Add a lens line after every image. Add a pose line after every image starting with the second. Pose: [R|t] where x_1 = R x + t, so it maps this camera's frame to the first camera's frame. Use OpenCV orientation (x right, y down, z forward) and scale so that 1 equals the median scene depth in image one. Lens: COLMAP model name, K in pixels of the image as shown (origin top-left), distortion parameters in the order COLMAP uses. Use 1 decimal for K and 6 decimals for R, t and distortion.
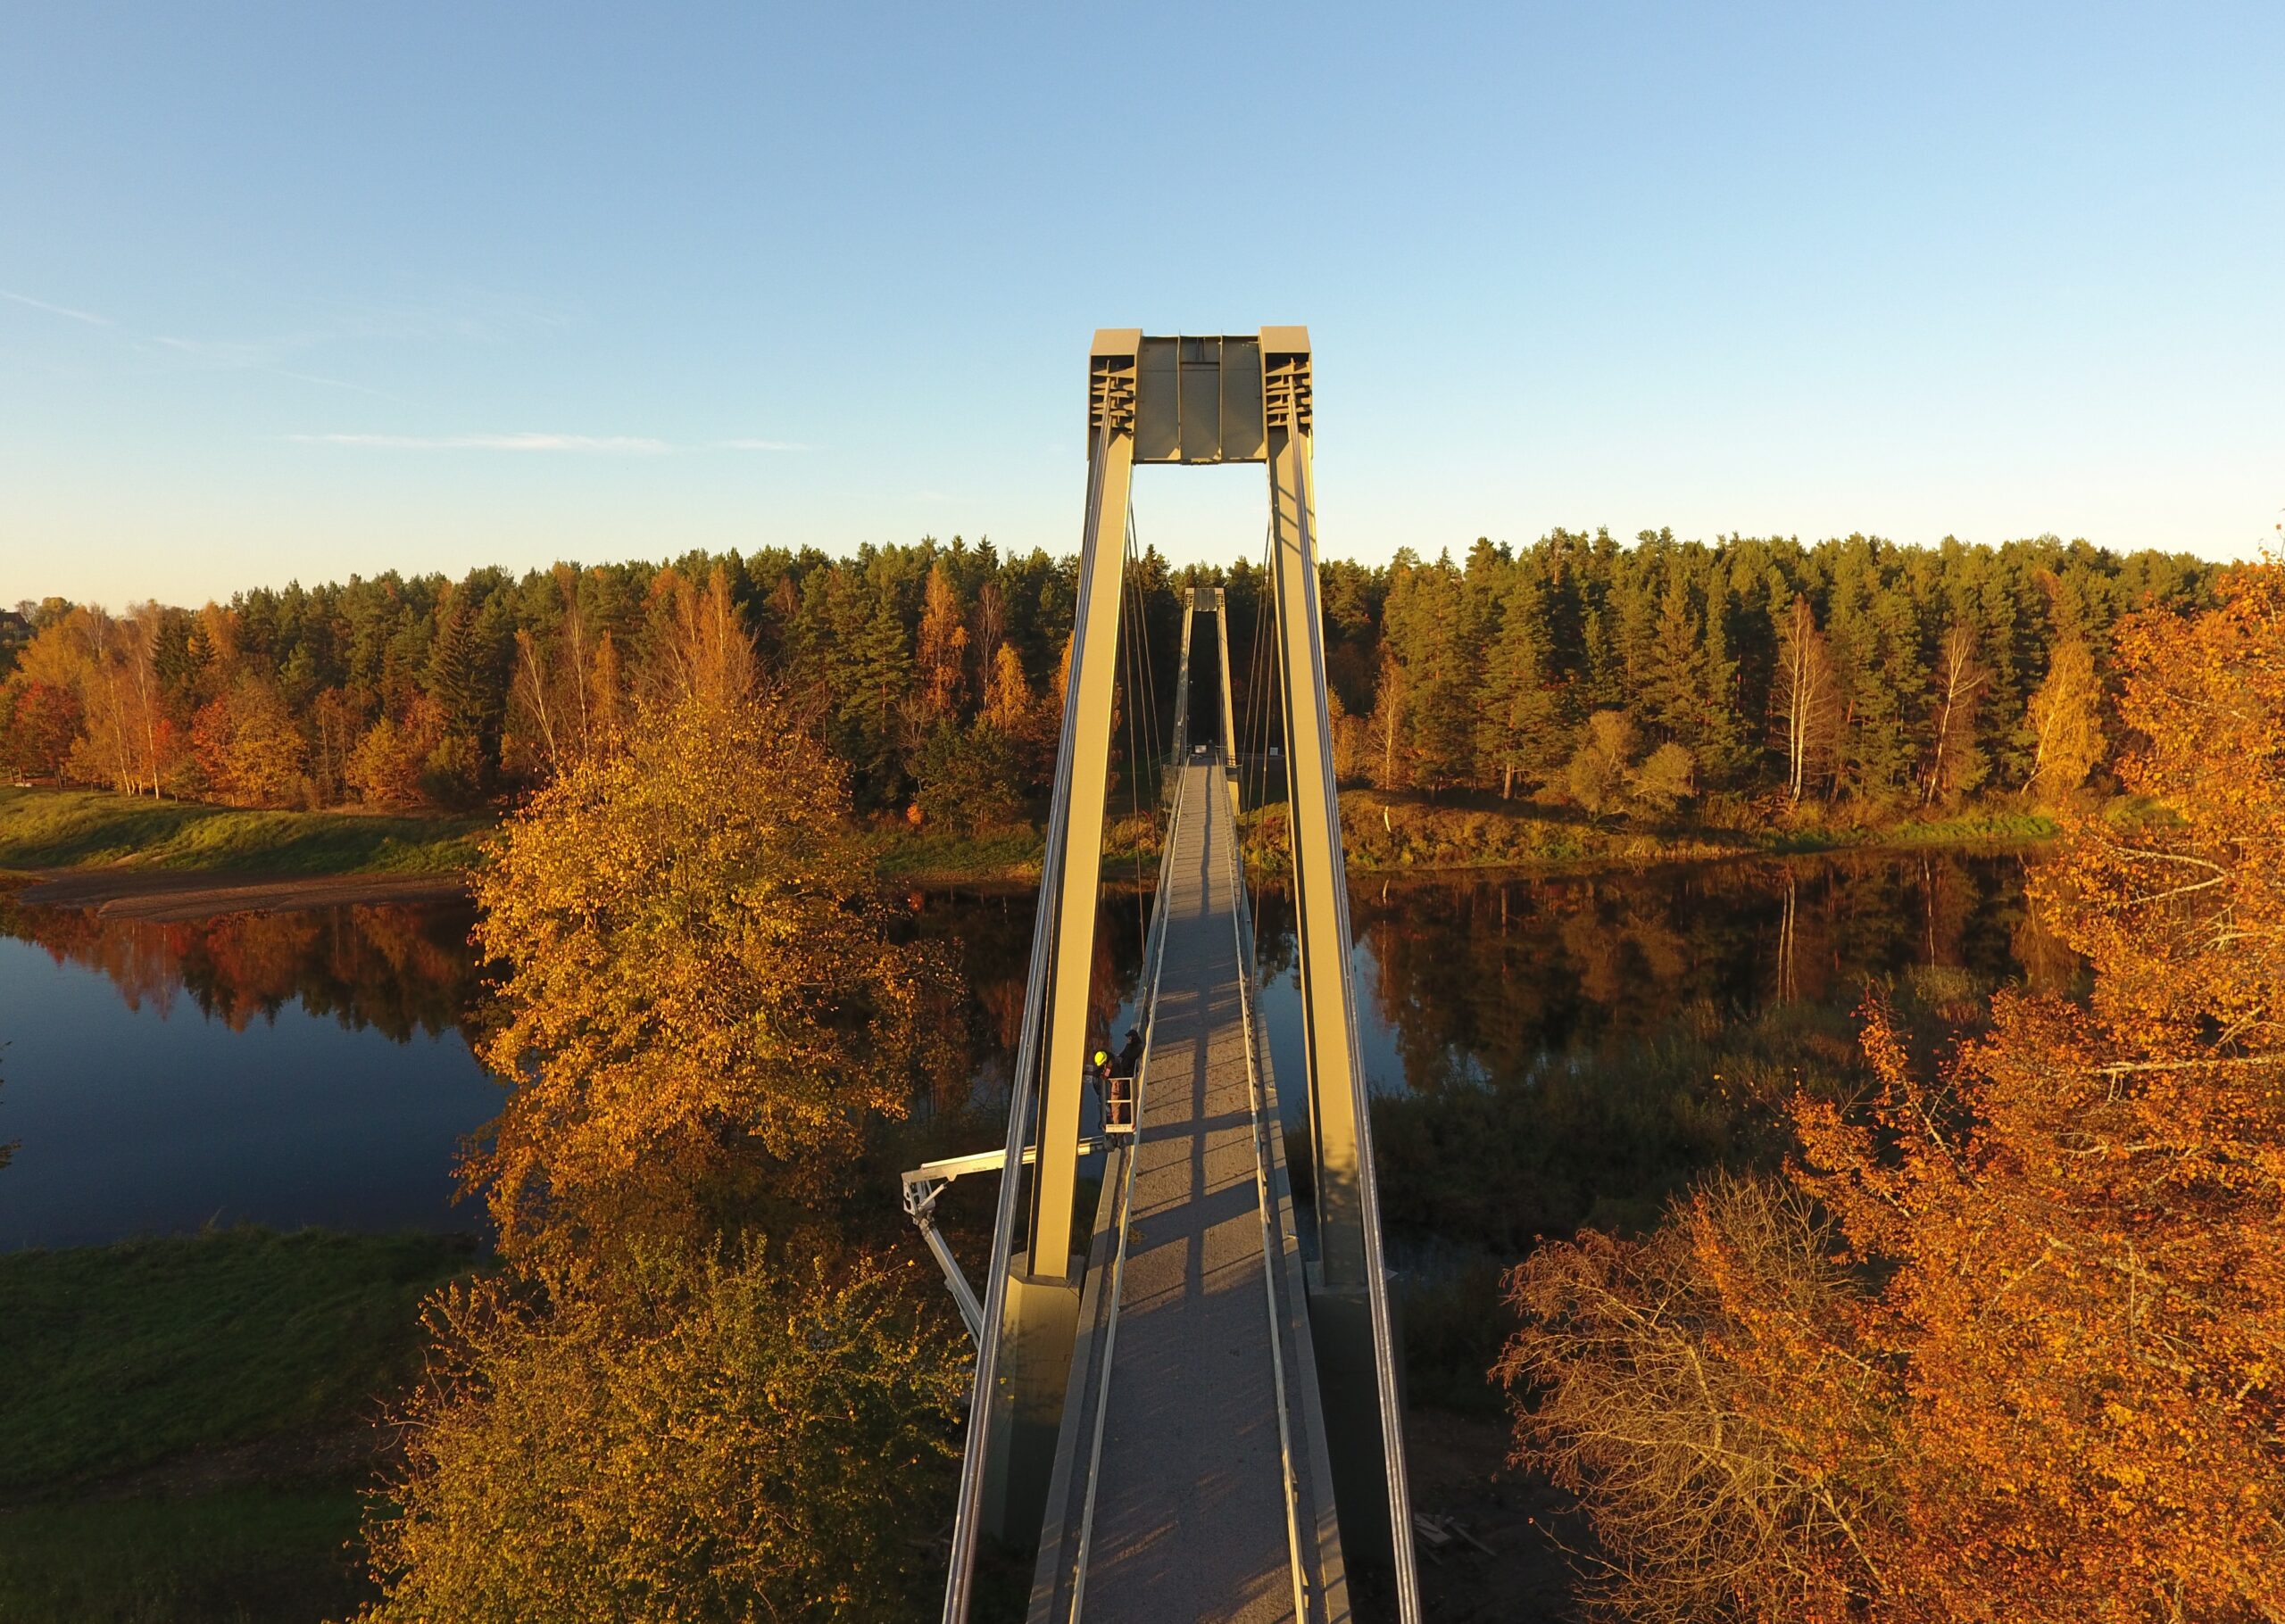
lens RADIAL K [[1310.7, 0, 1144.2], [0, 1310.7, 797.3], [0, 0, 1]] dist [-0.003449, -0.001583]
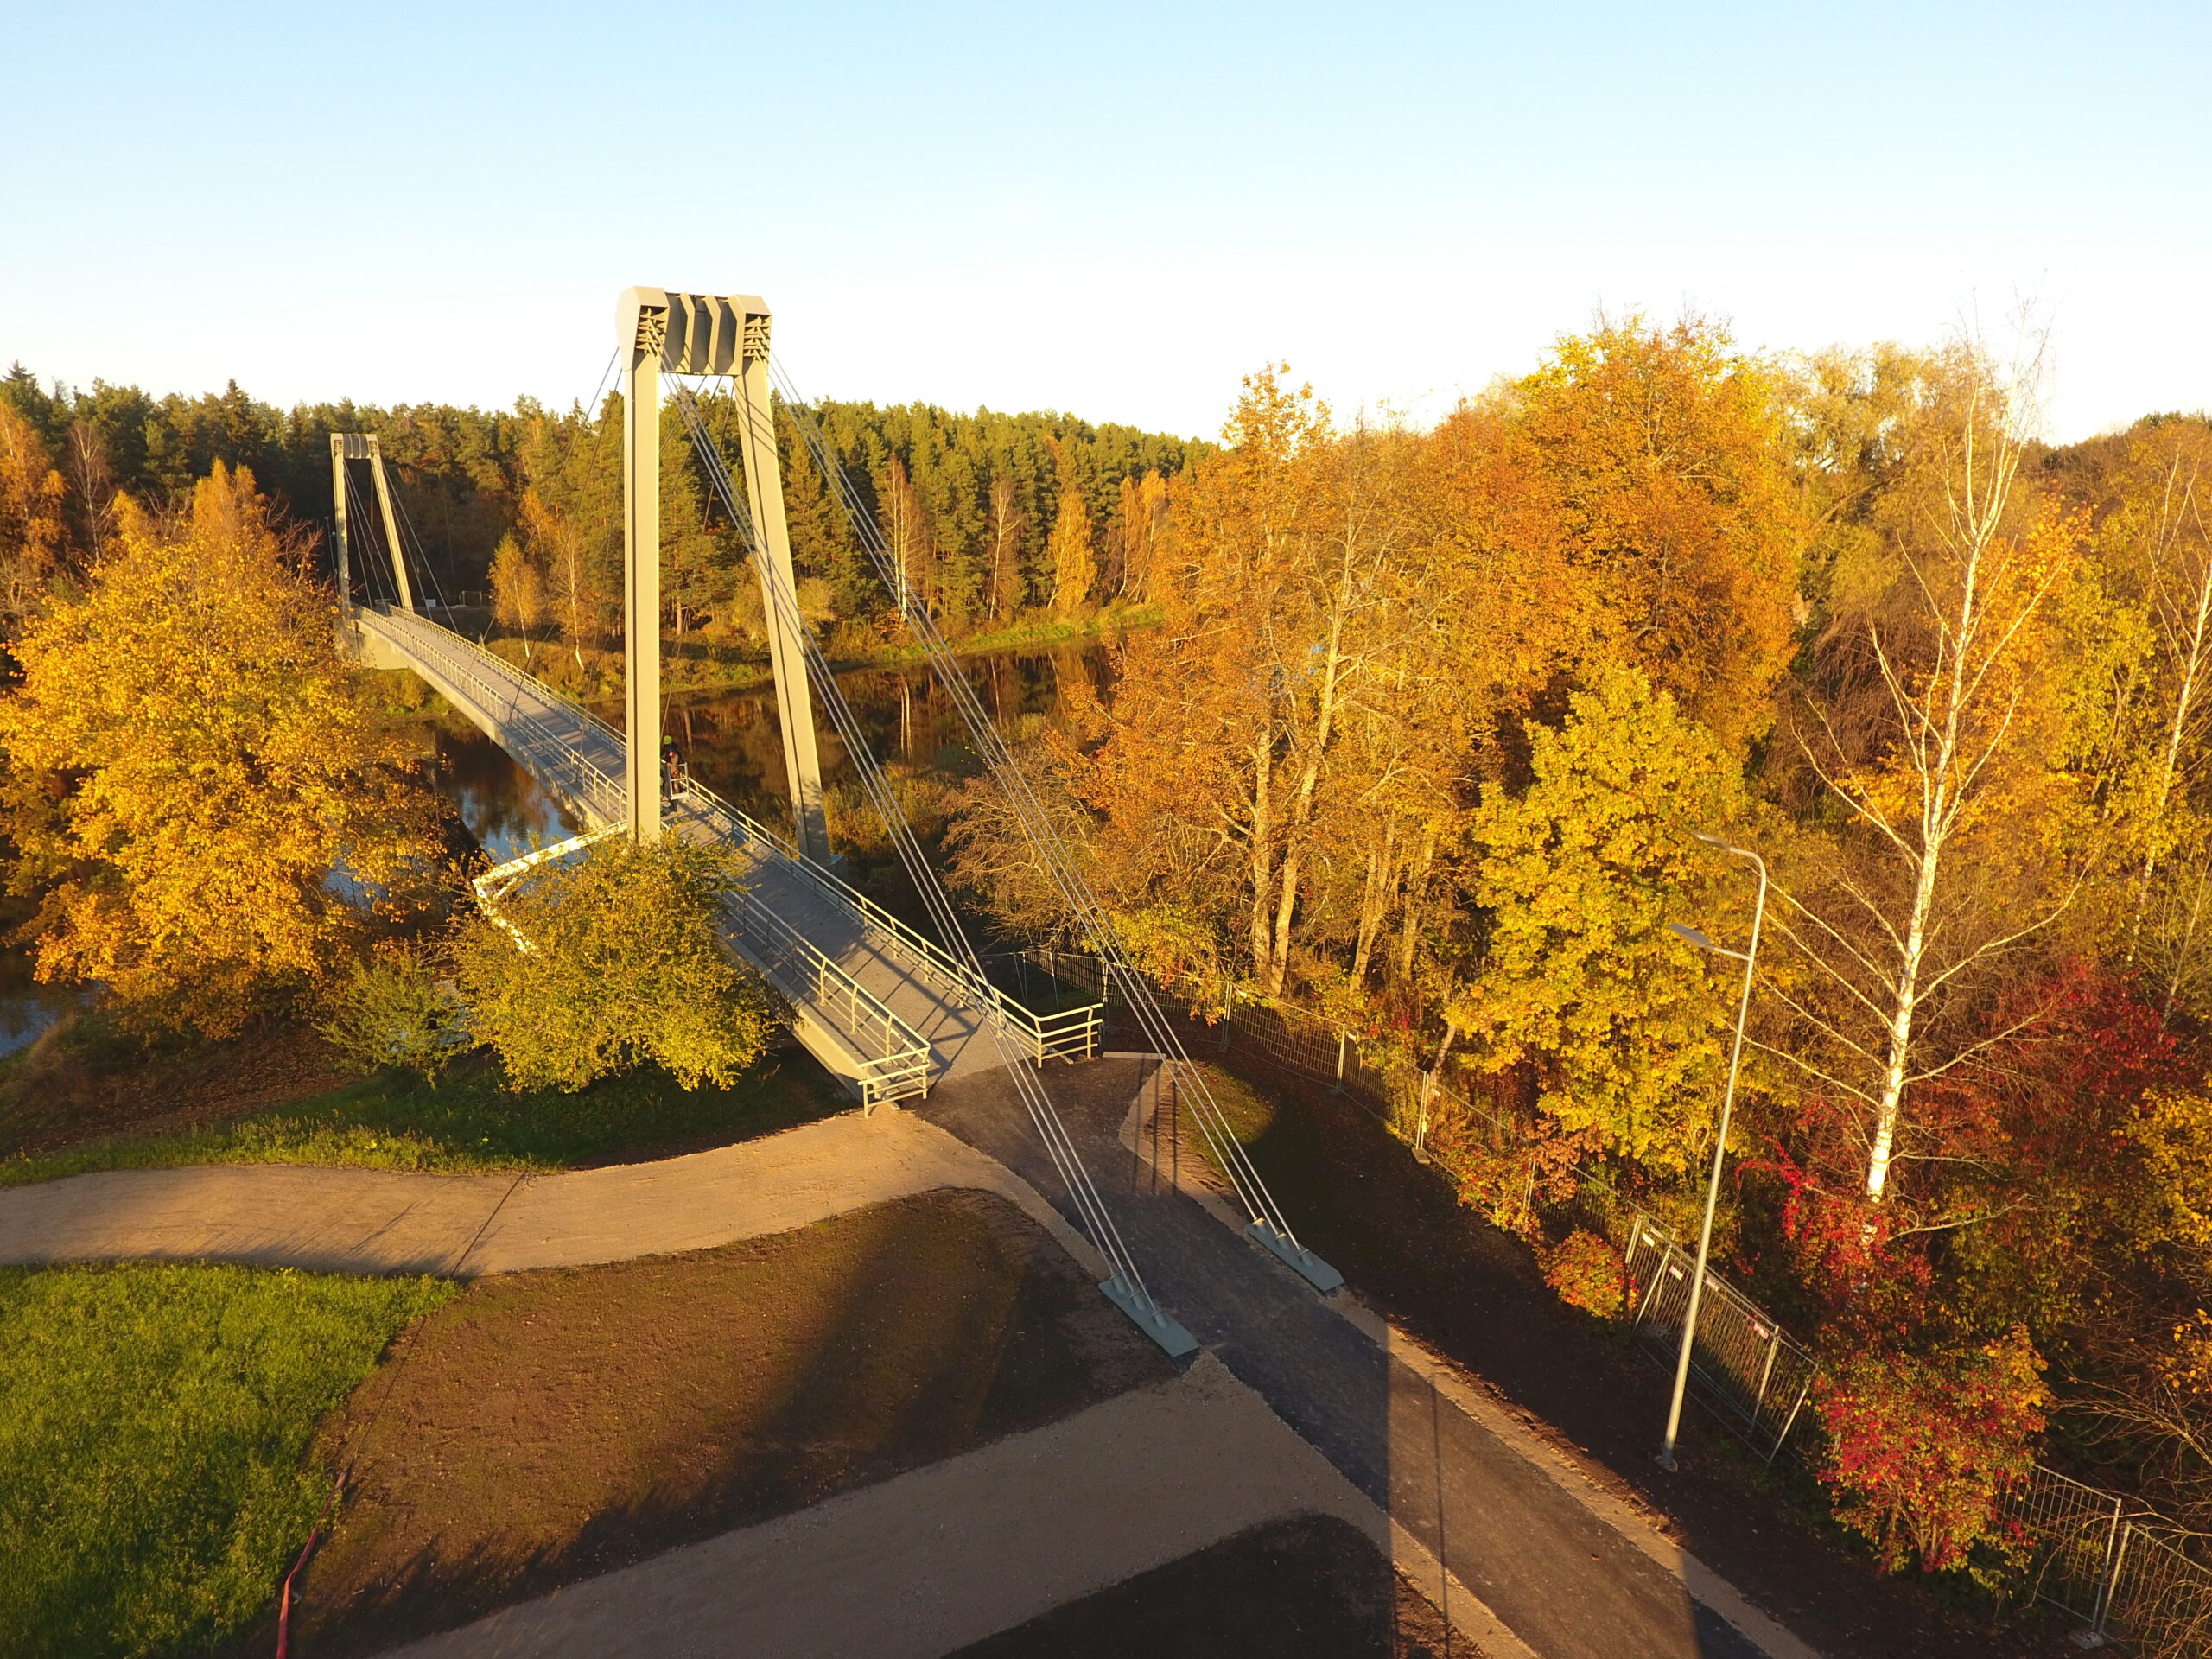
lens RADIAL K [[1250.2, 0, 1073.8], [0, 1250.2, 832.8], [0, 0, 1]] dist [-0.000124, 0.000124]
pose [[0.809175, -0.151606, 0.567672, -0.089547], [0.066164, 0.983504, 0.168350, 0.011395], [-0.583831, -0.098665, 0.805858, -0.092867]]
